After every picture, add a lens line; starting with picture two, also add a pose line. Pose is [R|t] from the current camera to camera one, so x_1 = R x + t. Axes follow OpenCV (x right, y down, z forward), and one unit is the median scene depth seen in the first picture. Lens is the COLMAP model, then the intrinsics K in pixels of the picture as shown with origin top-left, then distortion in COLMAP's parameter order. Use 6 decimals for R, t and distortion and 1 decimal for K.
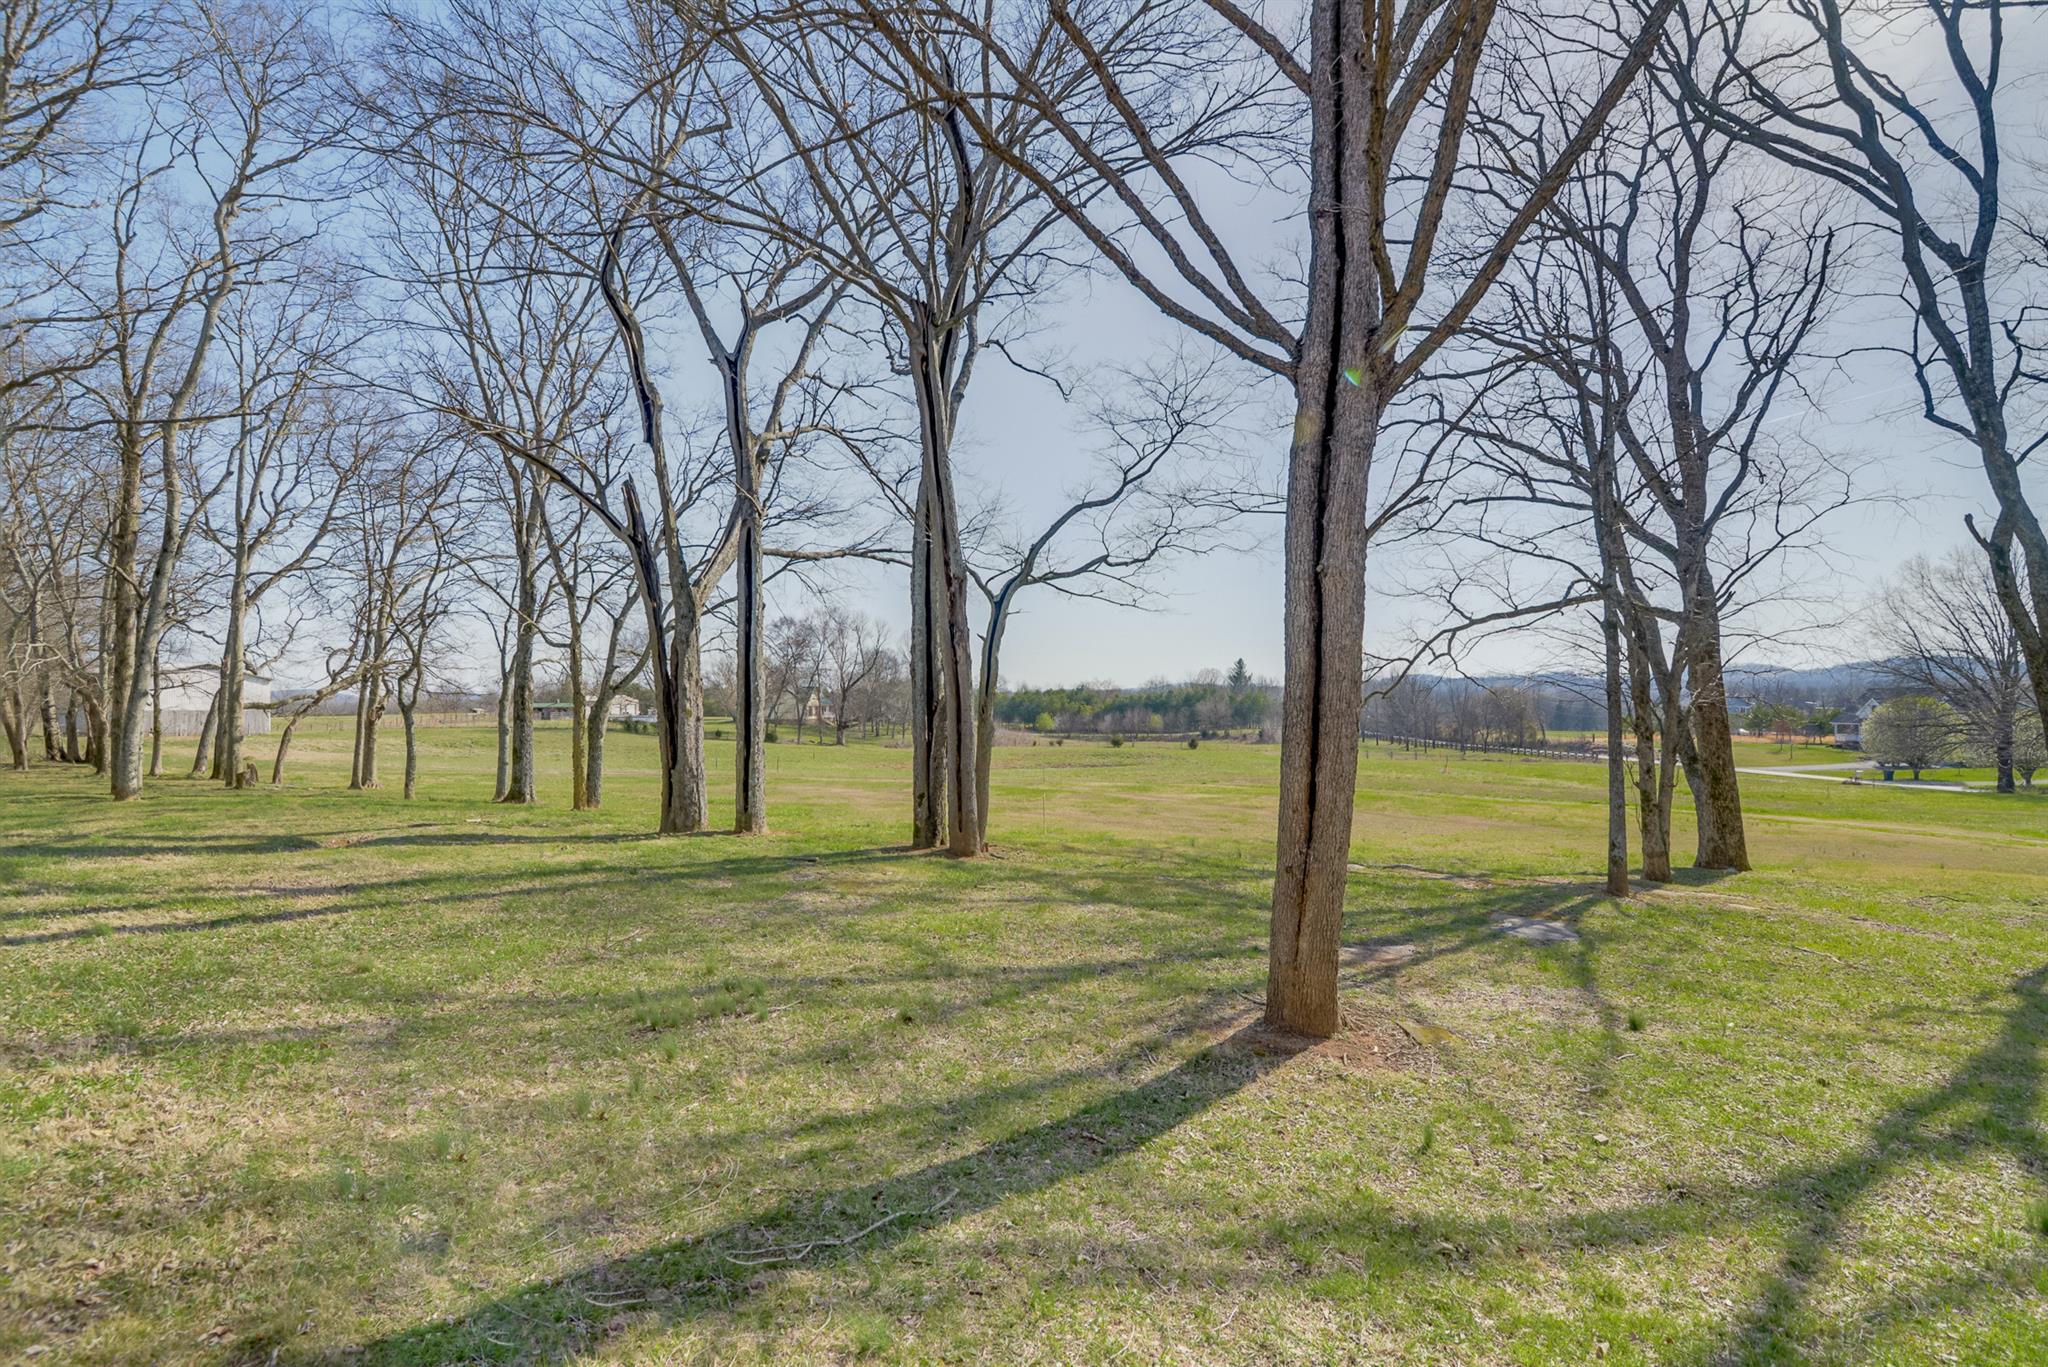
lens RADIAL K [[950.0, 0, 1022.3], [0, 950.0, 696.5], [0, 0, 1]] dist [-0.017133, 0.000971]
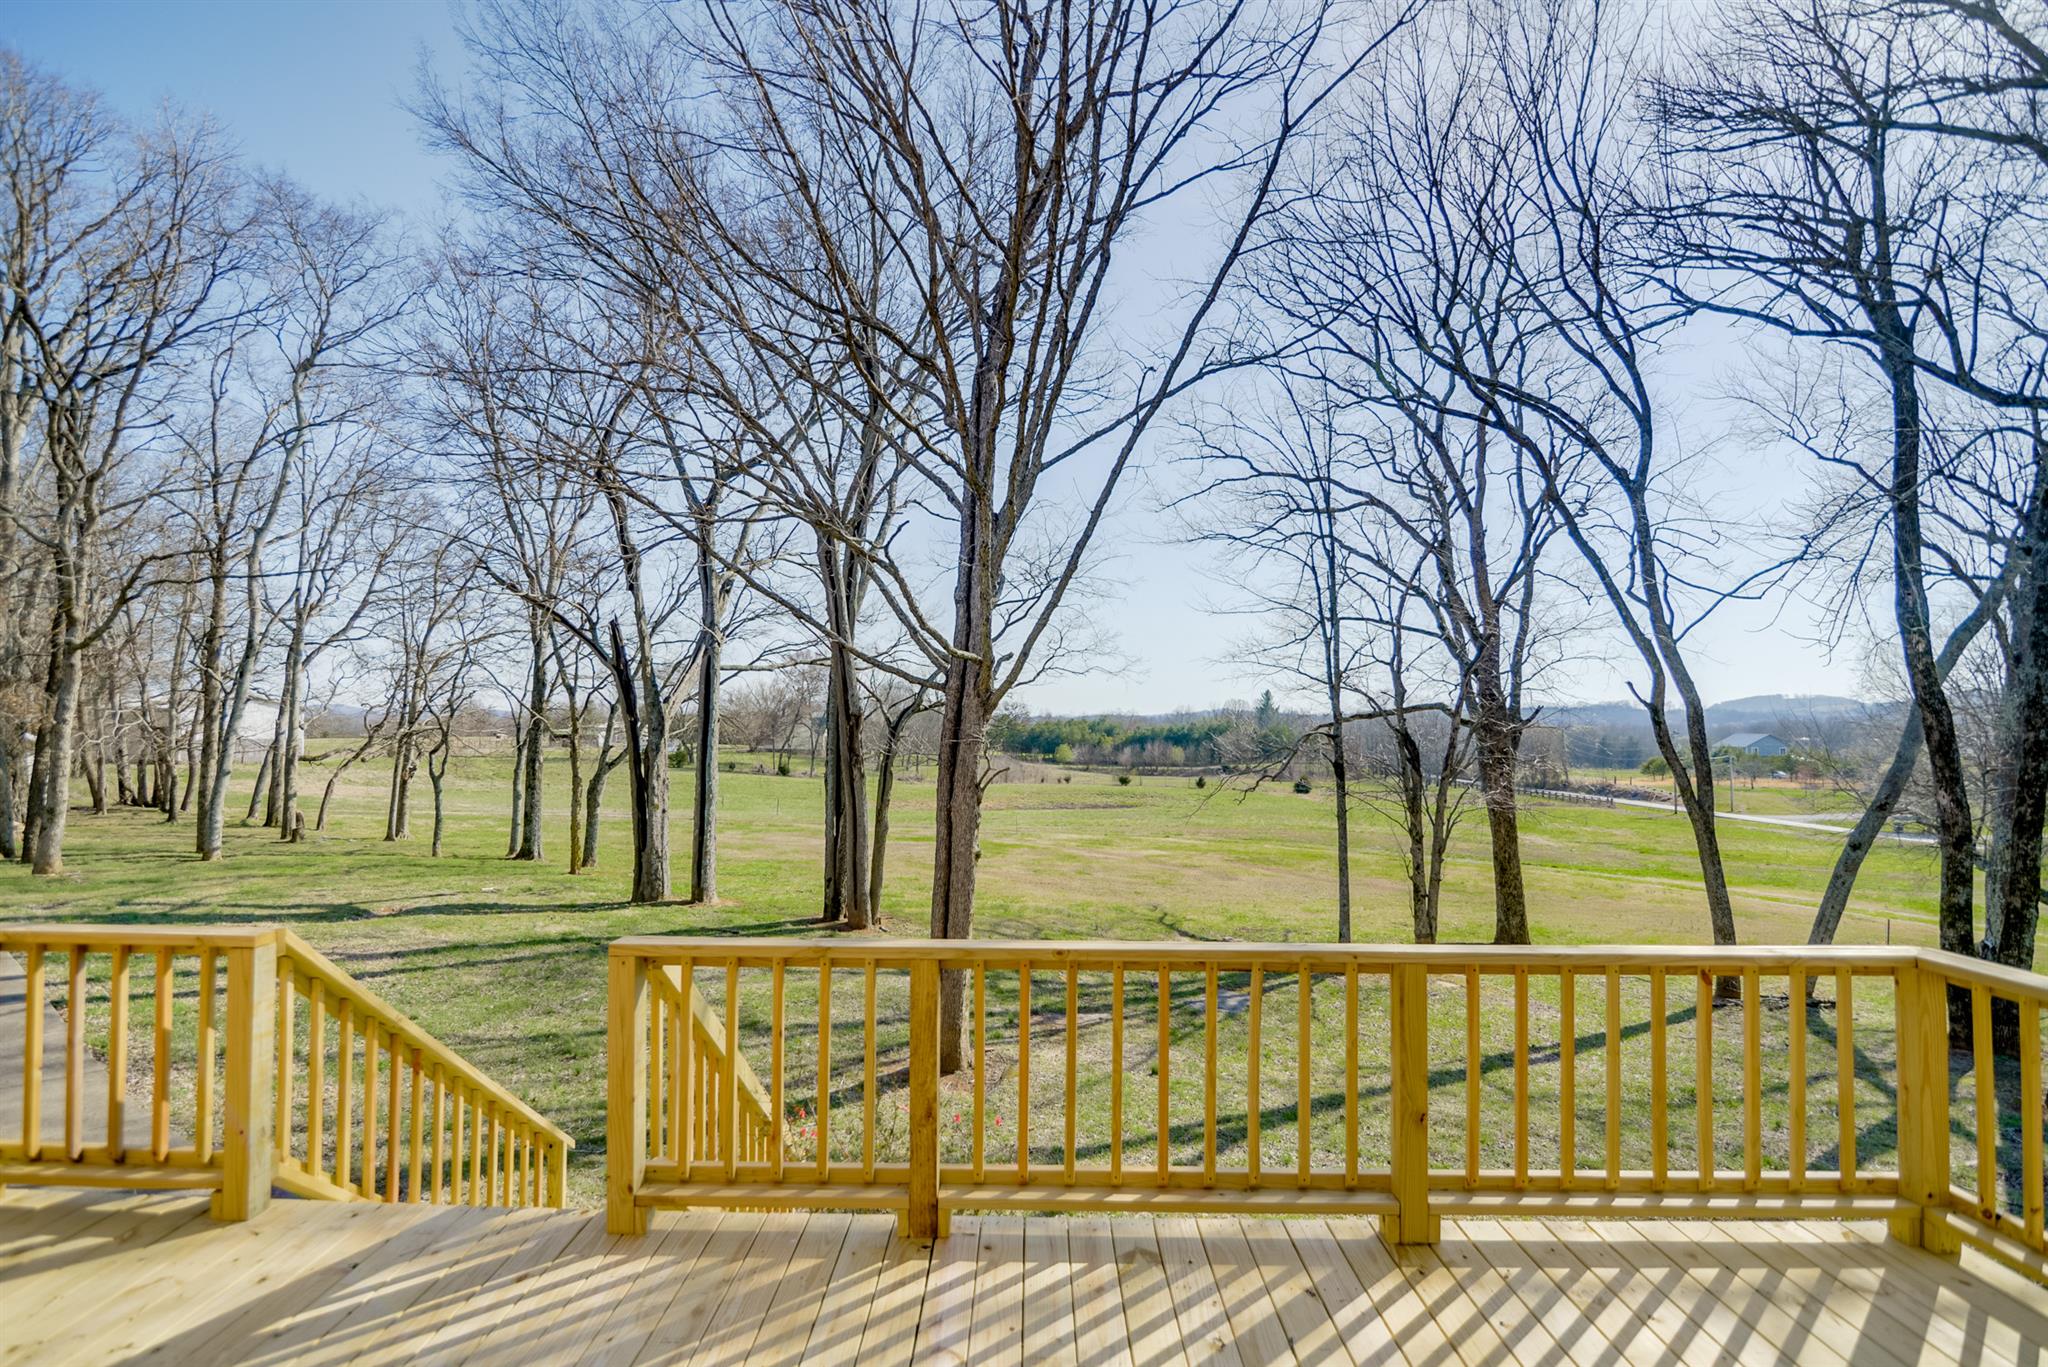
lens RADIAL K [[987.0, 0, 1025.8], [0, 987.0, 695.3], [0, 0, 1]] dist [-0.018209, 0.000170]
pose [[0.999379, 0.011436, -0.033322, 0.156289], [-0.012190, 0.999672, -0.022521, -0.091990], [0.033053, 0.022913, 0.999191, -0.255609]]
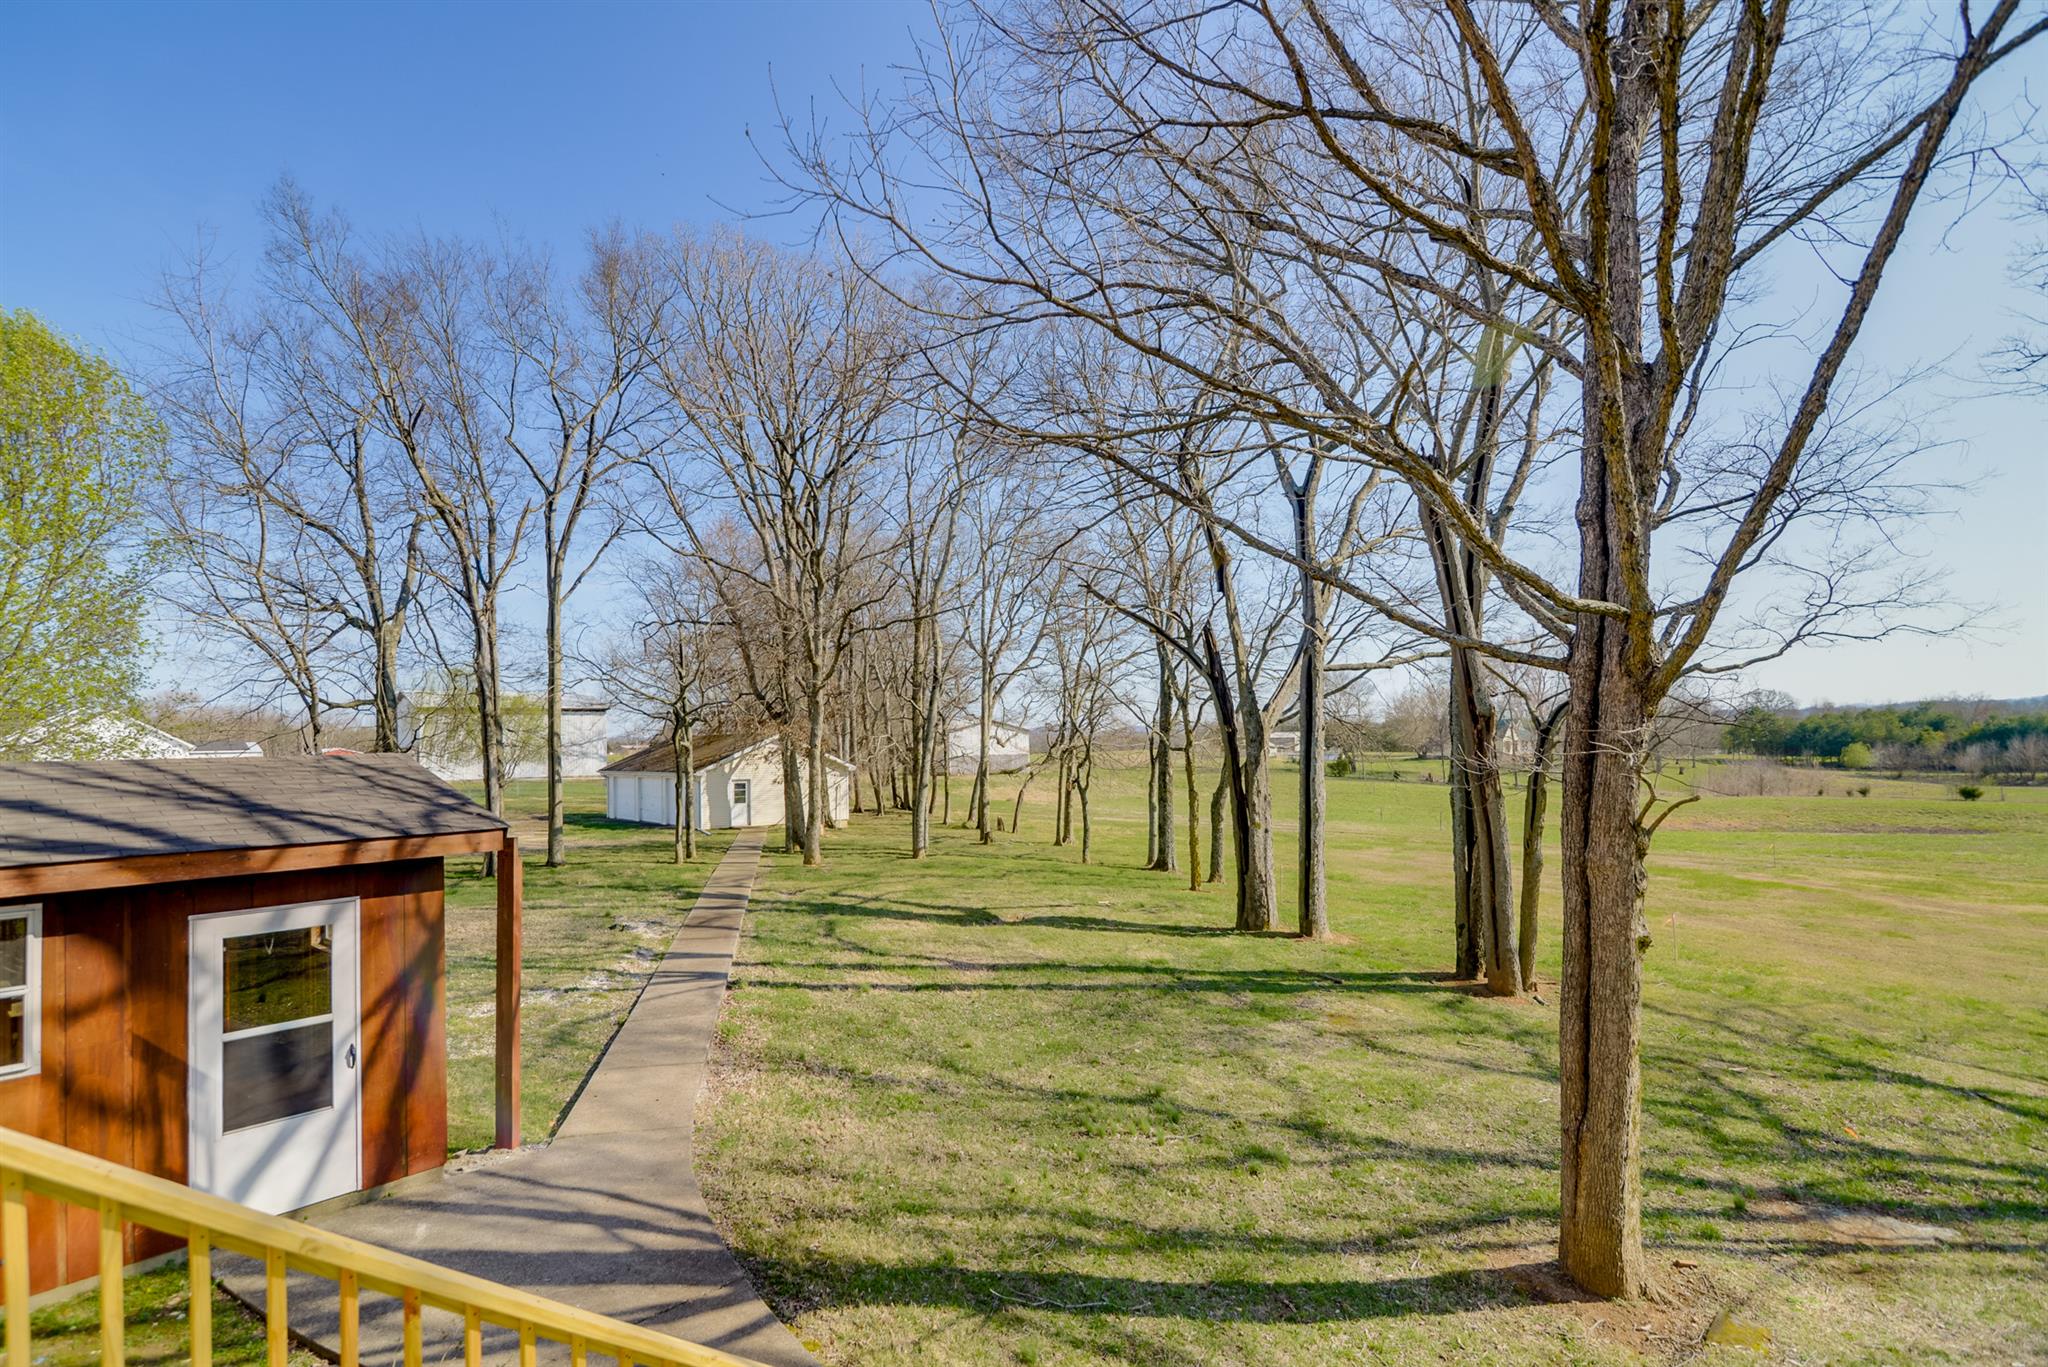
lens RADIAL K [[977.6, 0, 990.0], [0, 977.6, 712.0], [0, 0, 1]] dist [-0.019273, 0.001090]
pose [[0.746852, -0.031010, -0.664267, 0.166334], [0.024910, 0.999516, -0.018654, -0.090699], [0.664524, -0.002615, 0.747262, -0.082449]]
